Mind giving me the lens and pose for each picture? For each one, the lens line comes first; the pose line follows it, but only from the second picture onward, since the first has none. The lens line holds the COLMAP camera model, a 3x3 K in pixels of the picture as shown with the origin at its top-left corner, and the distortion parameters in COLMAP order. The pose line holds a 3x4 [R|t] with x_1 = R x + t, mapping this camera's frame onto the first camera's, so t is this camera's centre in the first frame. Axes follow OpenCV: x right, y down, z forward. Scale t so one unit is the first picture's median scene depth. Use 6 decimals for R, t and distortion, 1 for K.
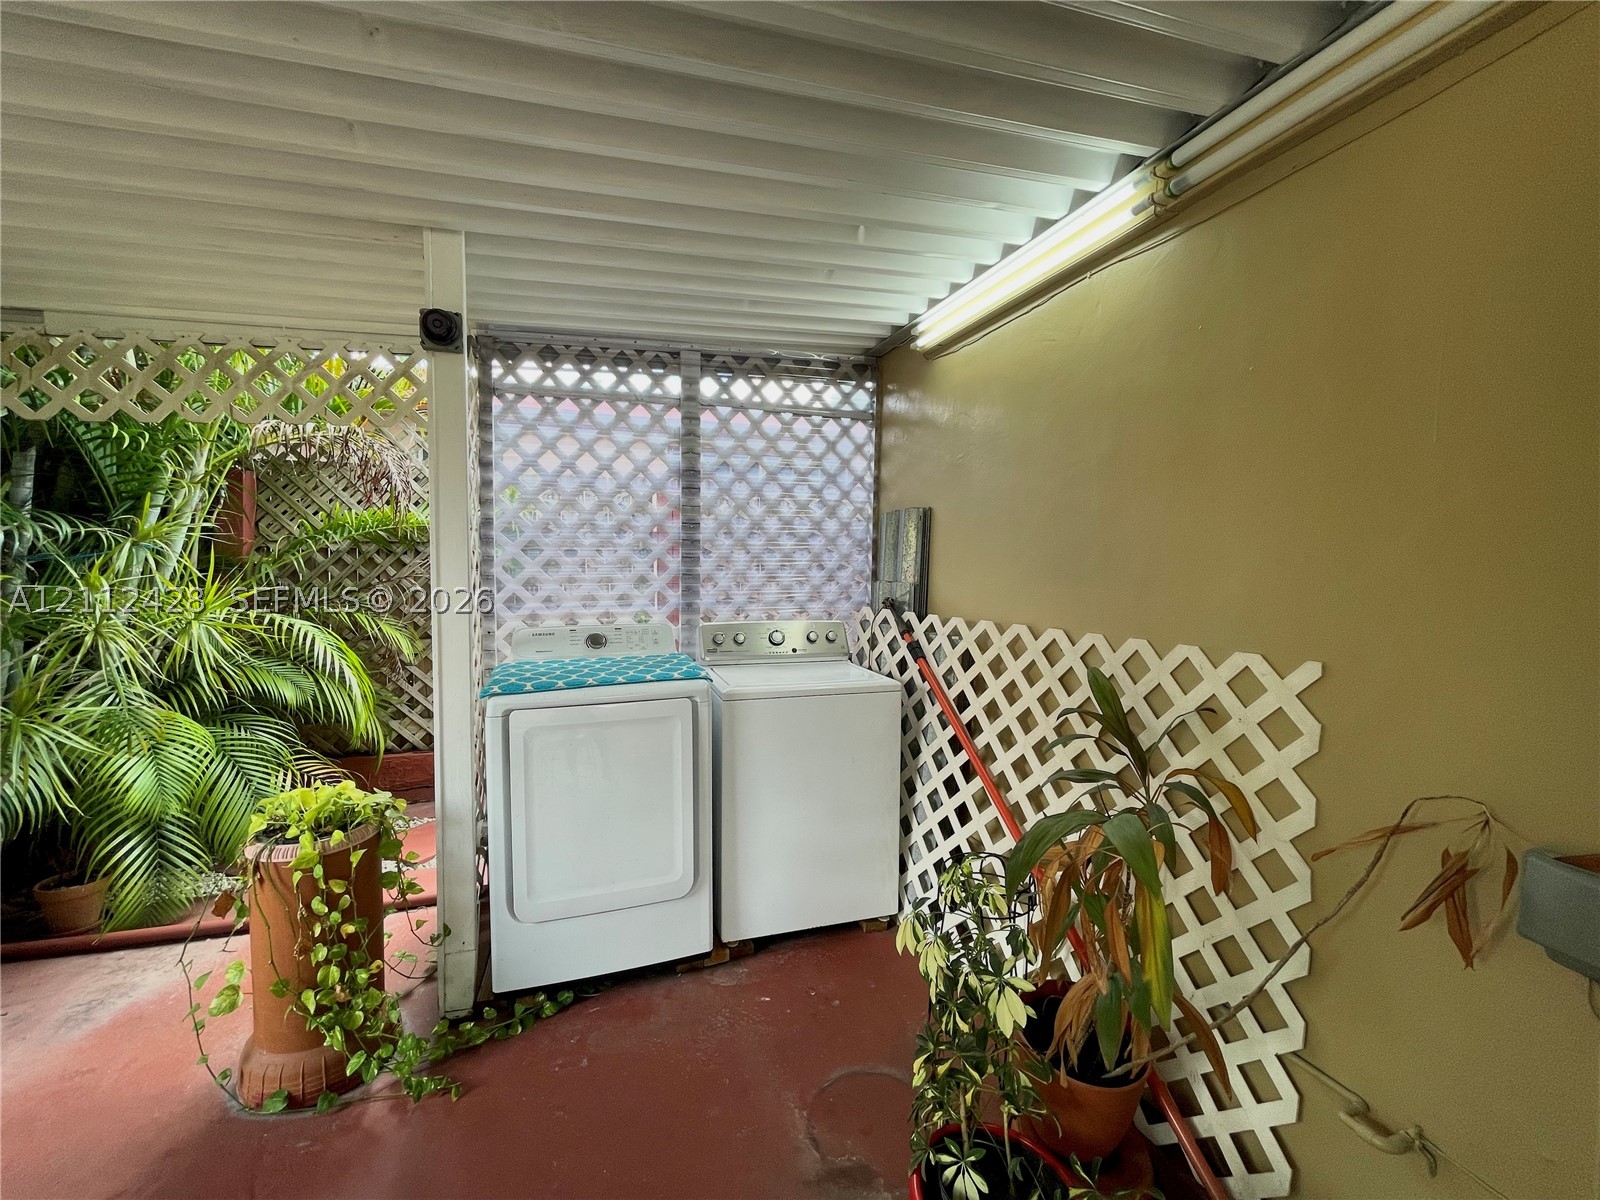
lens RADIAL K [[642.0, 0, 800.0], [0, 642.0, 600.0], [0, 0, 1]] dist [-0.015142, -0.000111]
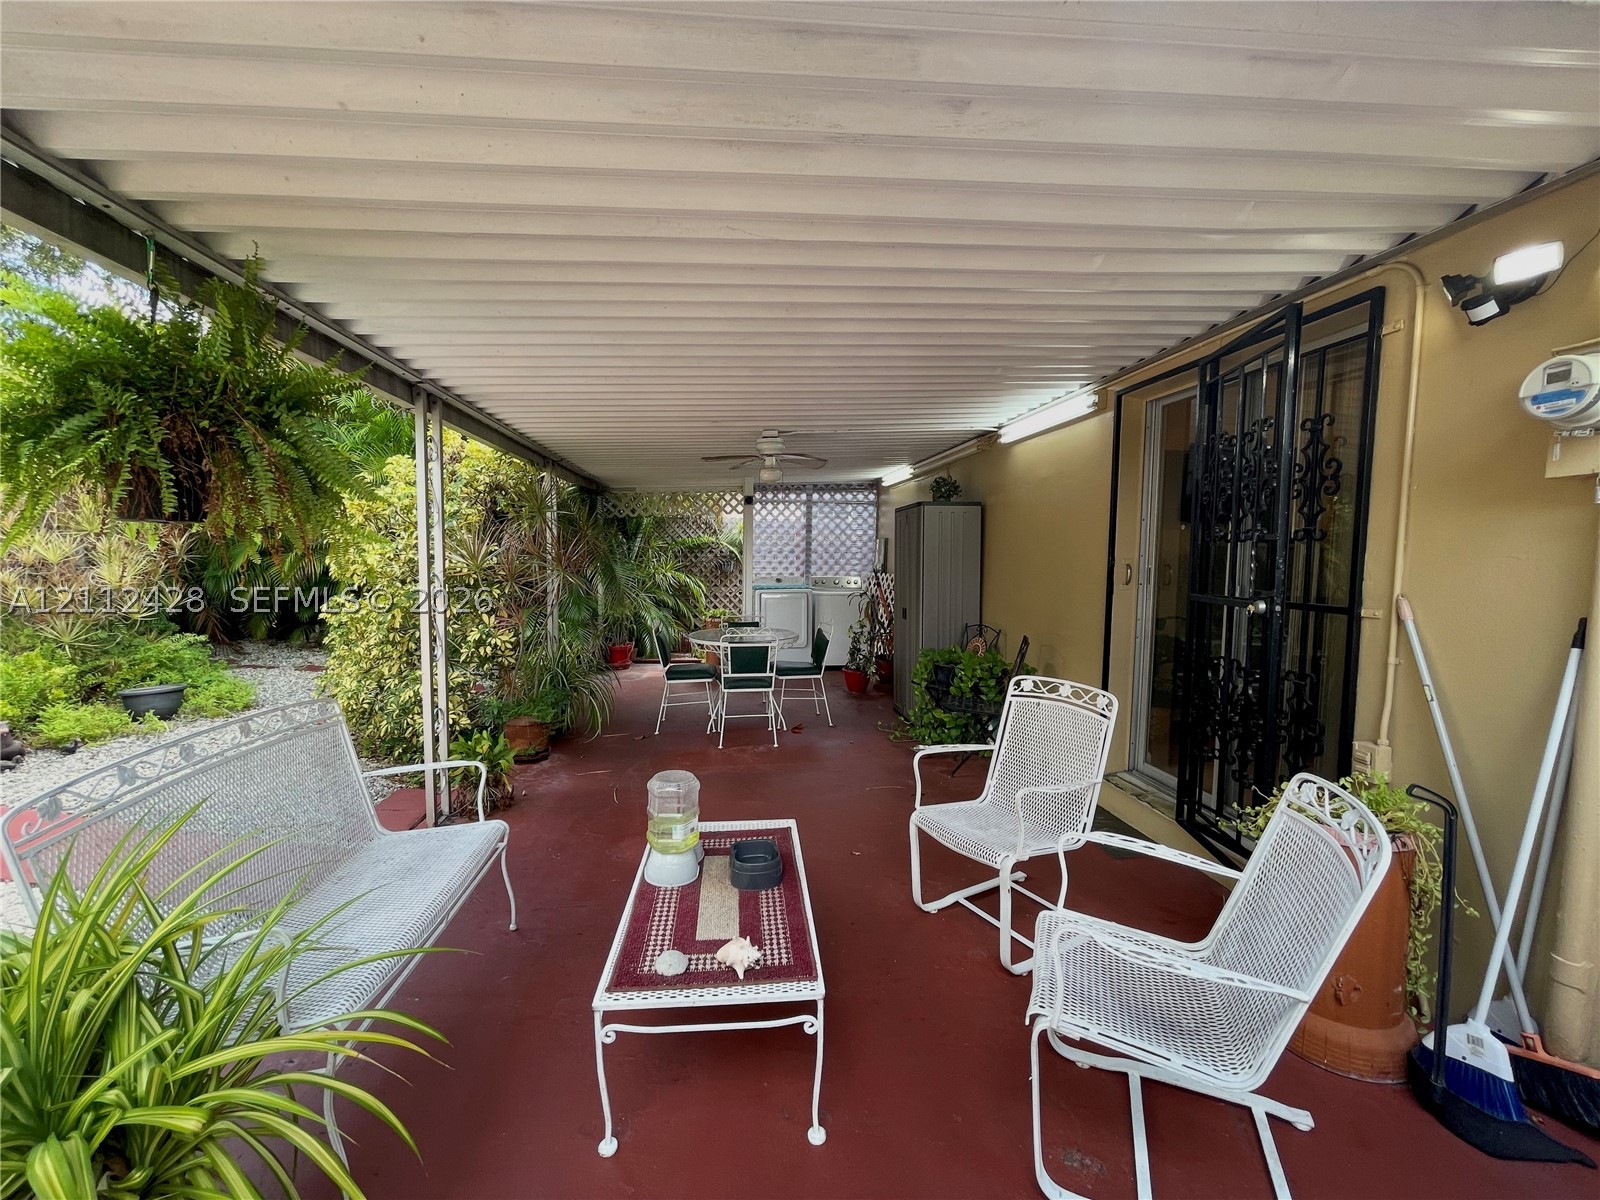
lens RADIAL K [[642.0, 0, 800.0], [0, 642.0, 600.0], [0, 0, 1]] dist [-0.015142, -0.000111]
pose [[0.977146, 0.021869, -0.211441, 0.417654], [-0.019813, 0.999734, 0.011833, 0.106271], [0.211644, -0.007373, 0.977319, -1.878763]]
